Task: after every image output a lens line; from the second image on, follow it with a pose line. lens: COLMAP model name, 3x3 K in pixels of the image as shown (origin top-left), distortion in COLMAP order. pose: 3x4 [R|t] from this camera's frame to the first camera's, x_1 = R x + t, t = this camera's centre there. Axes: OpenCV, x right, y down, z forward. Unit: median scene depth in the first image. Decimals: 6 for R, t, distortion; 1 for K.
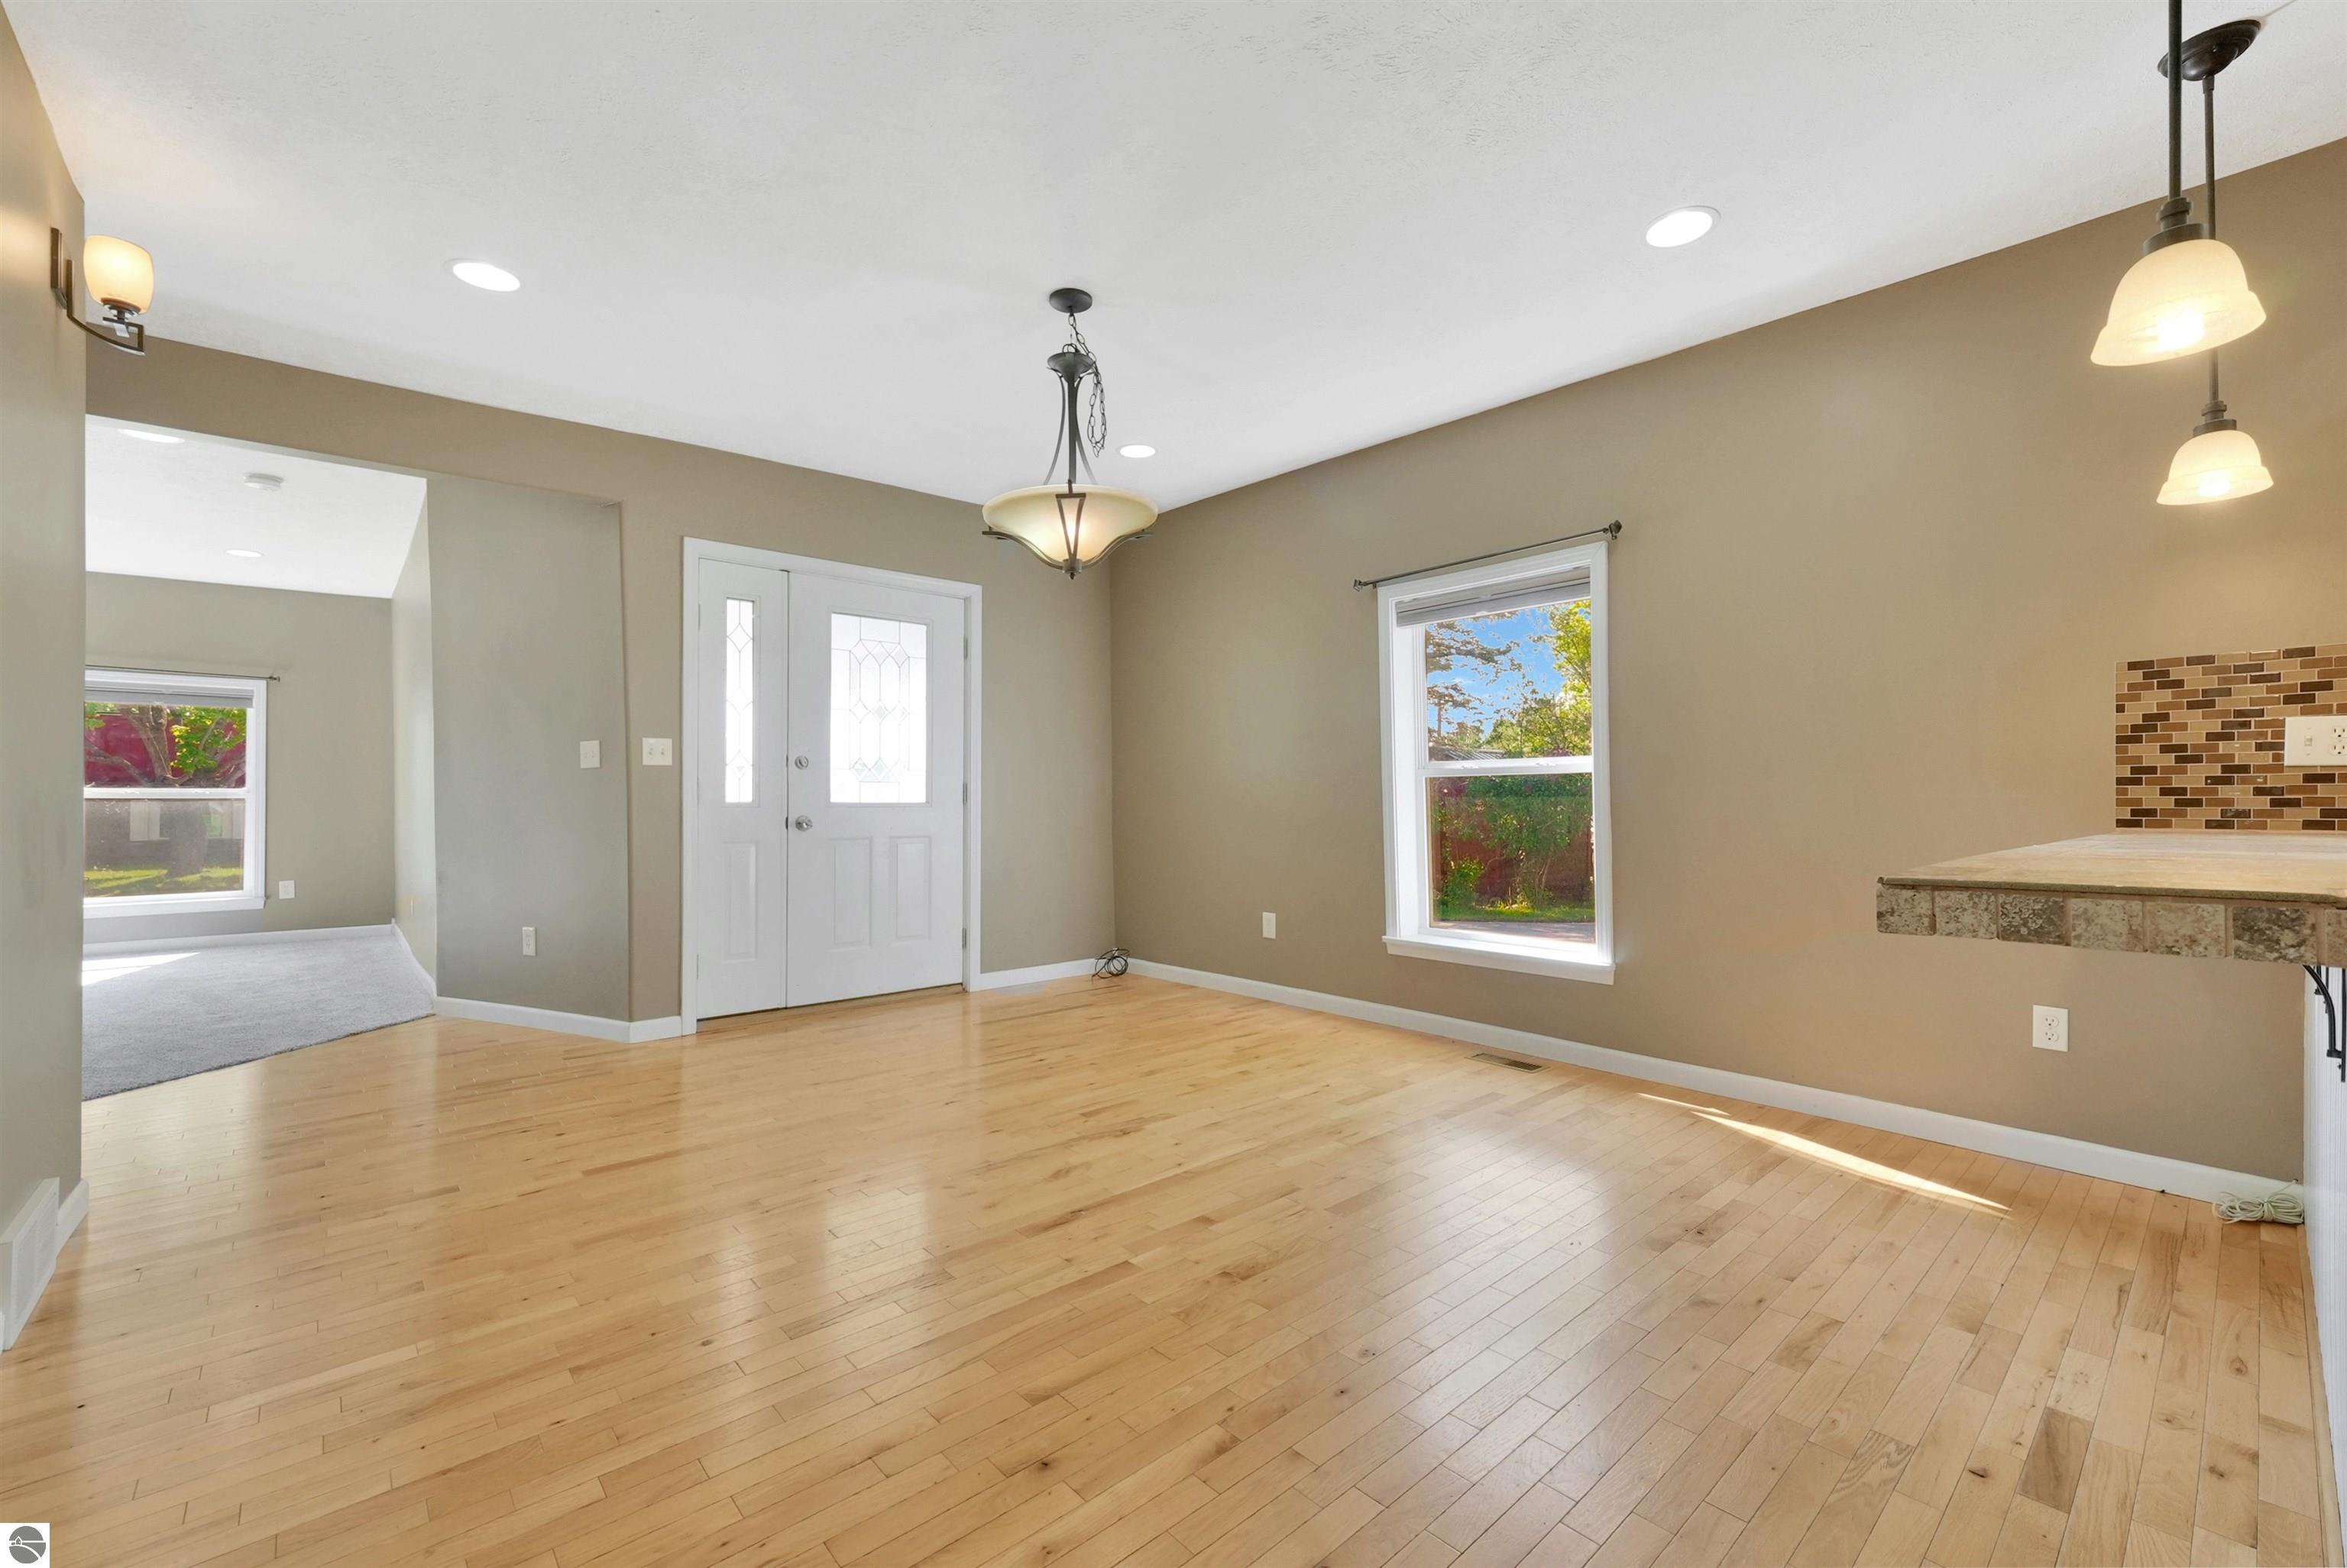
lens RADIAL K [[950.8, 0, 1165.6], [0, 950.8, 805.8], [0, 0, 1]] dist [0.003978, -0.000258]
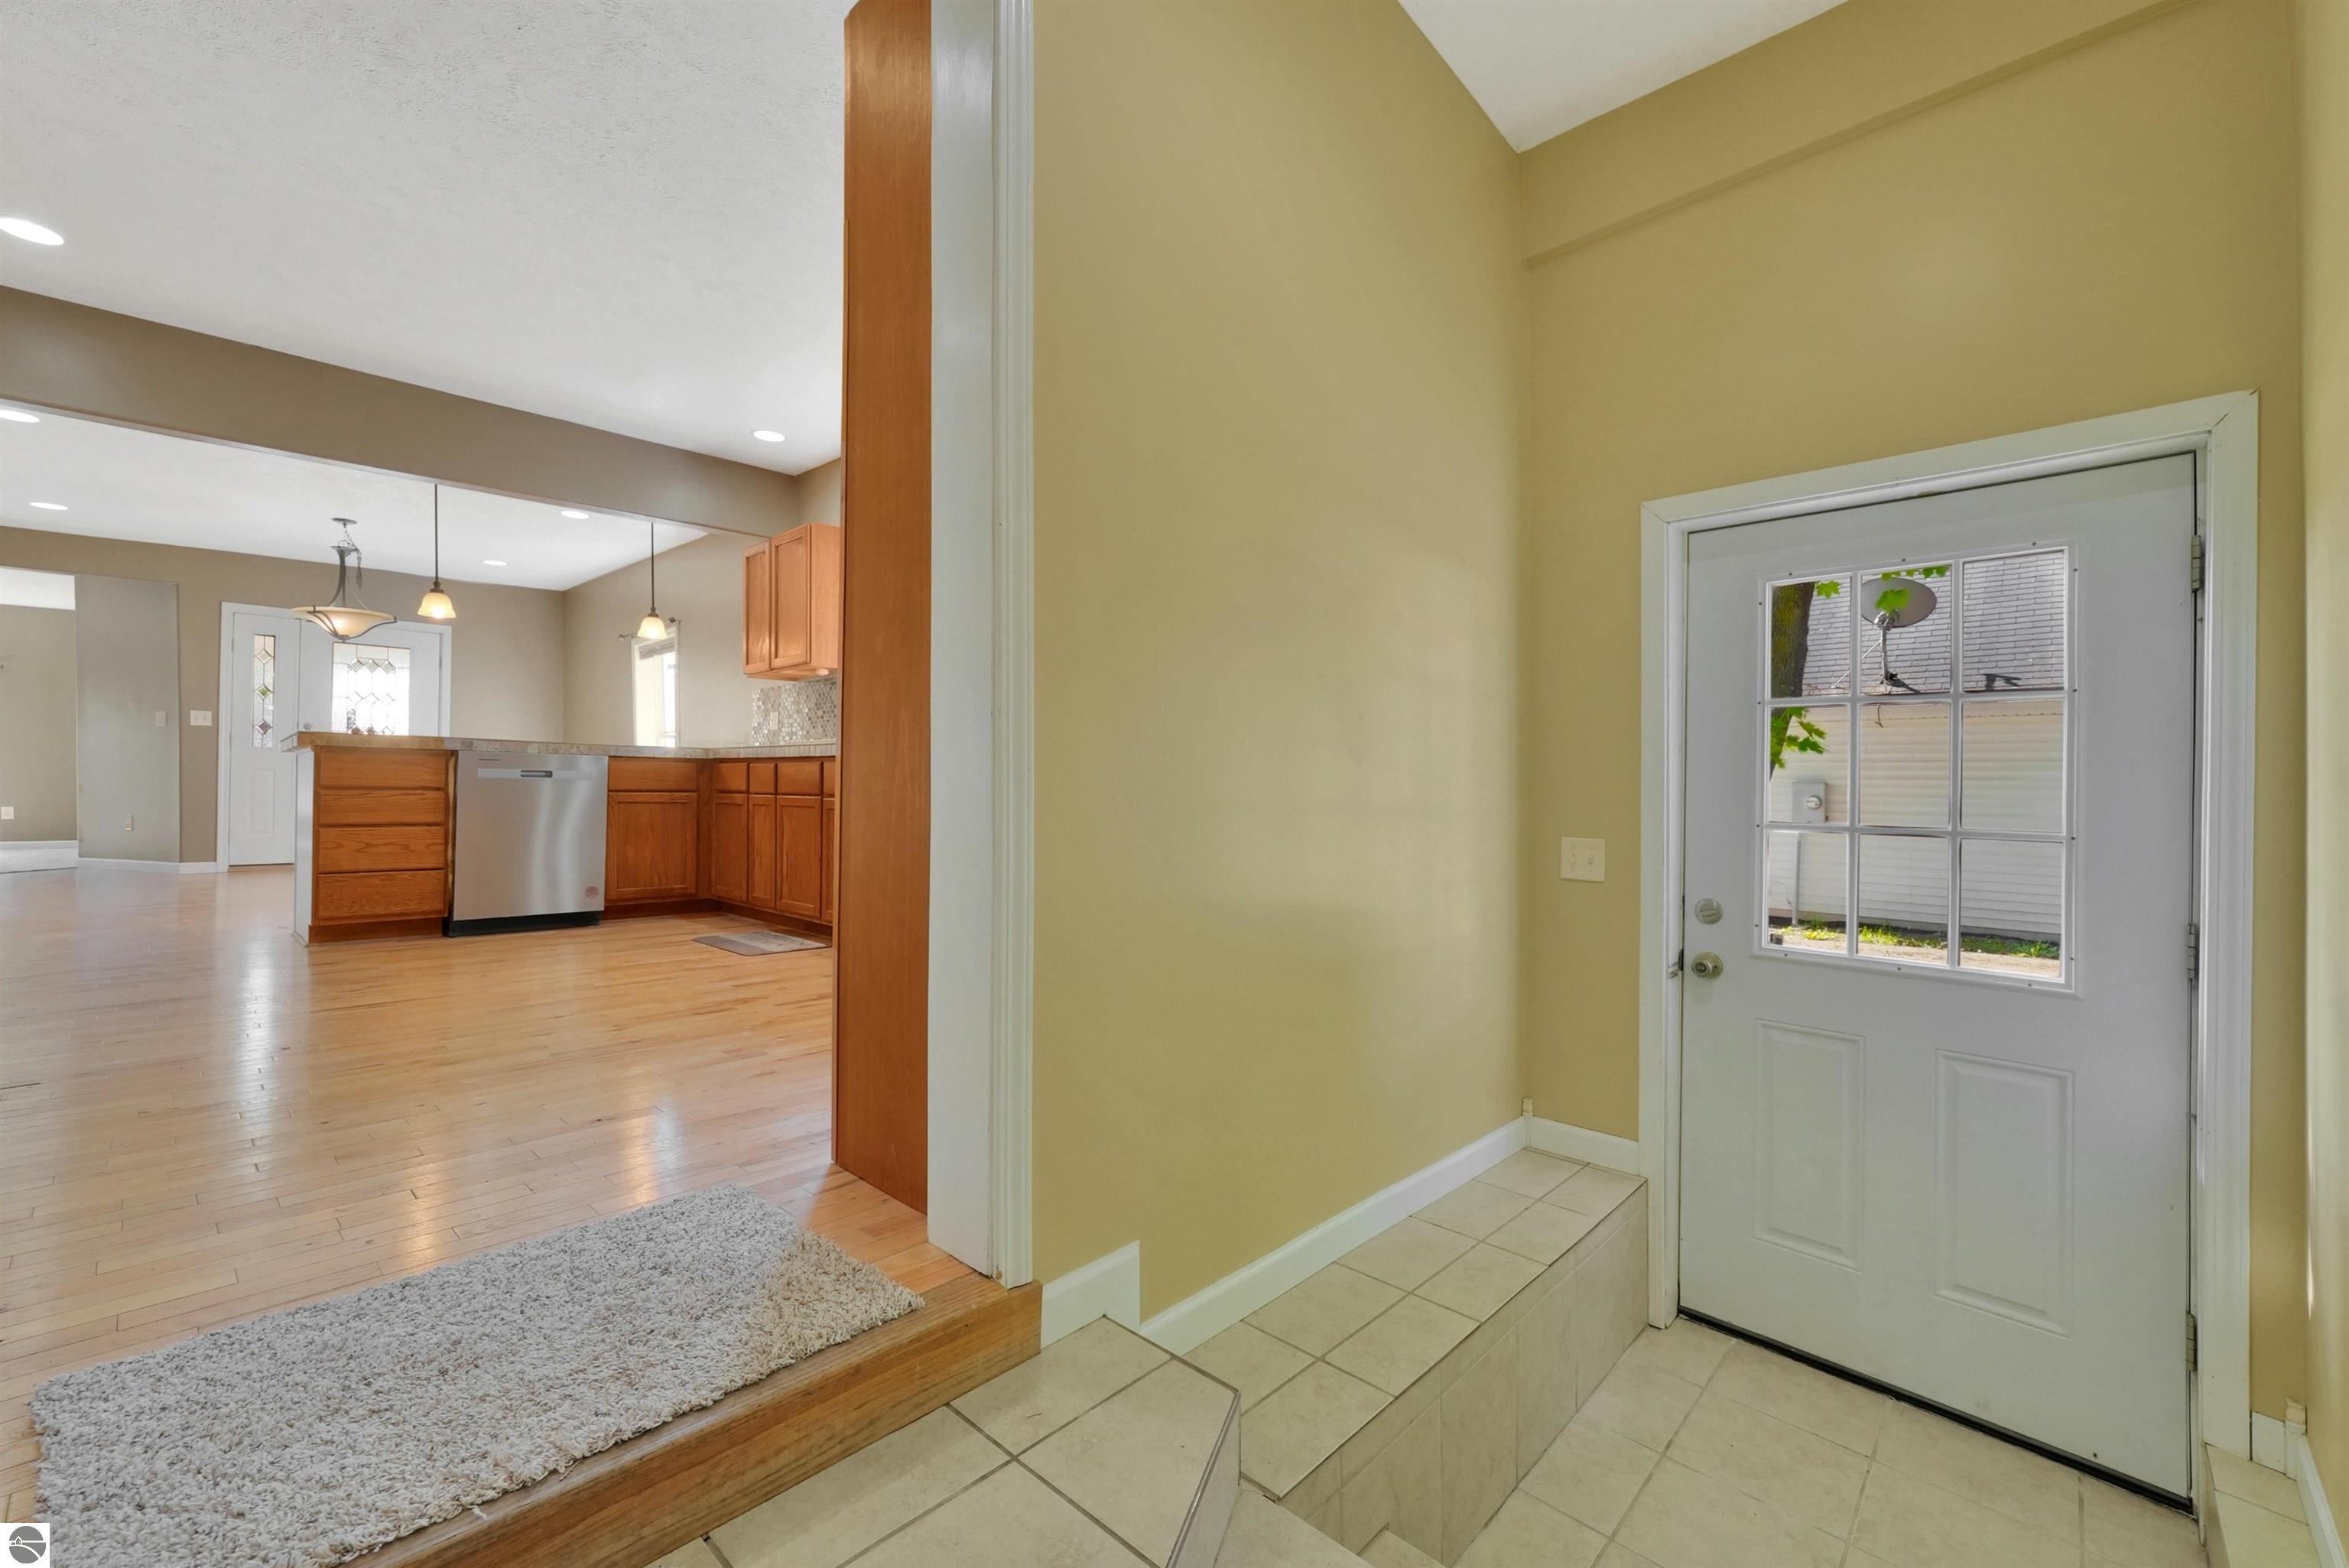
lens RADIAL K [[951.7, 0, 1188.0], [0, 951.7, 783.7], [0, 0, 1]] dist [0.003978, -0.000258]
pose [[0.994816, 0.009144, 0.101277, 1.964671], [-0.007761, 0.999871, -0.014038, 0.133623], [-0.101393, 0.013179, 0.994759, -1.718471]]
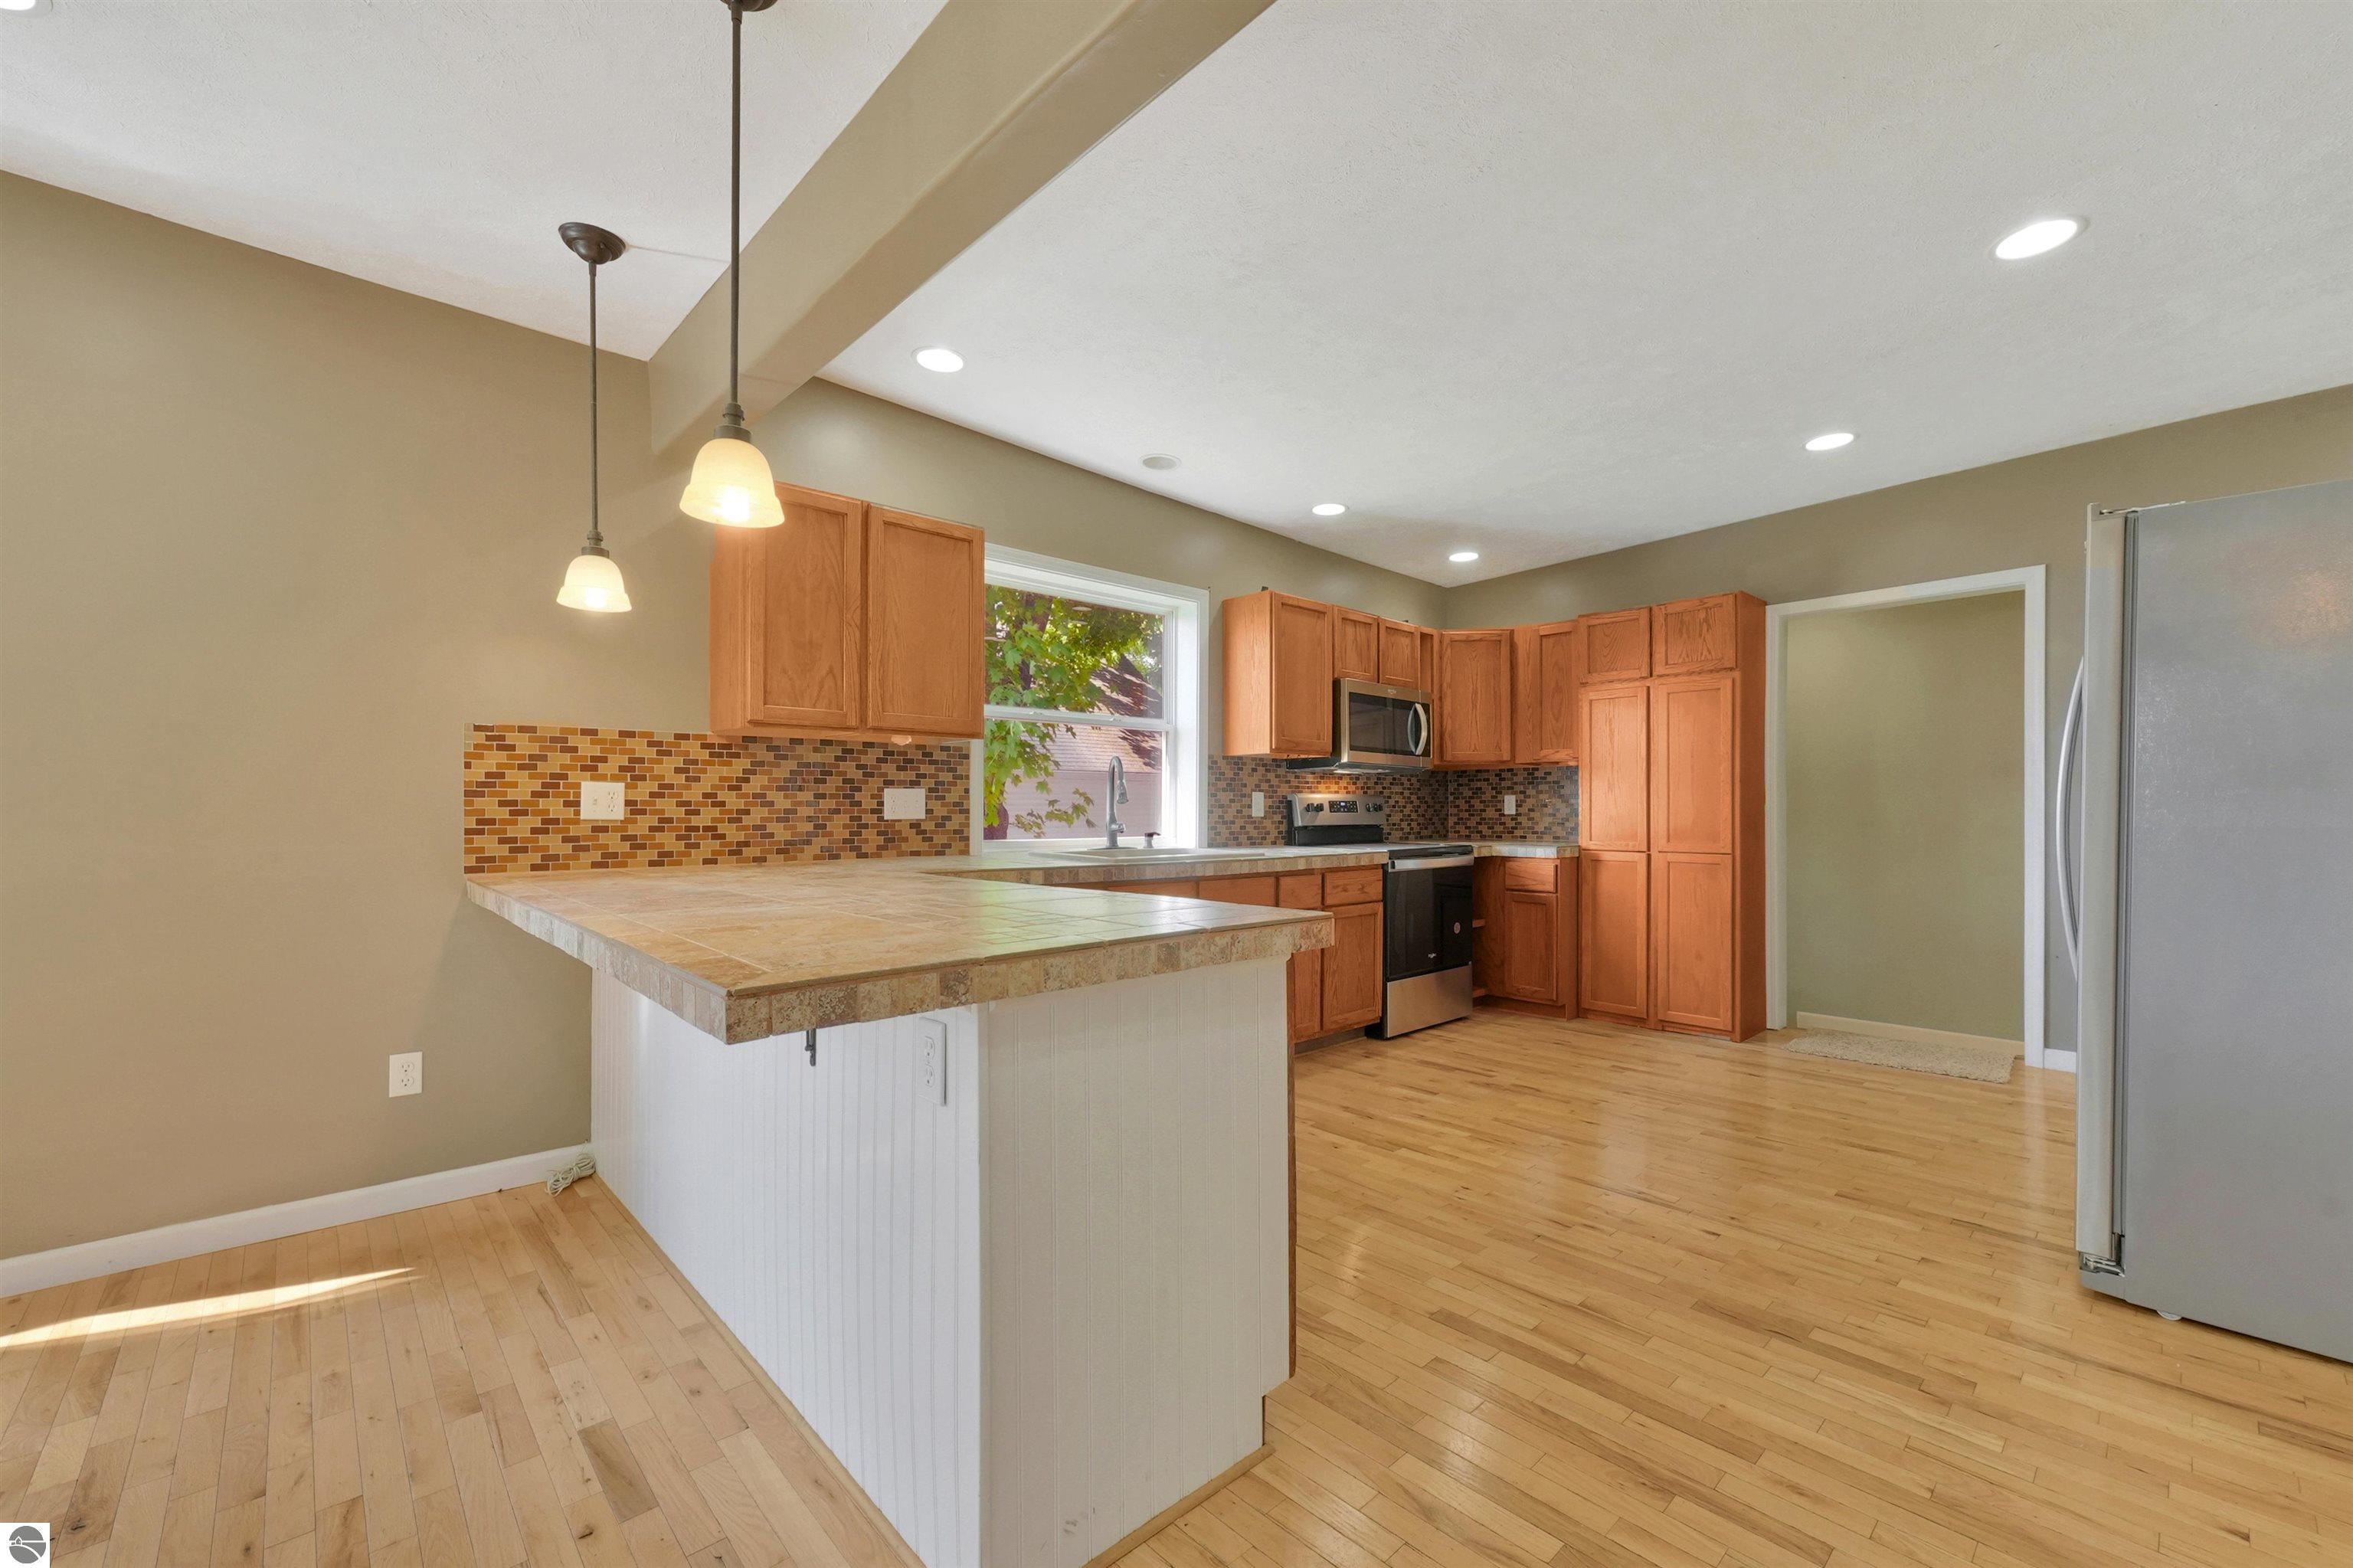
lens RADIAL K [[953.4, 0, 1161.4], [0, 953.4, 816.6], [0, 0, 1]] dist [0.003978, -0.000258]
pose [[-0.011986, -0.005539, 0.999913, -0.108287], [0.006126, 0.999965, 0.005613, -0.045535], [-0.999909, 0.006193, -0.011952, 0.225466]]
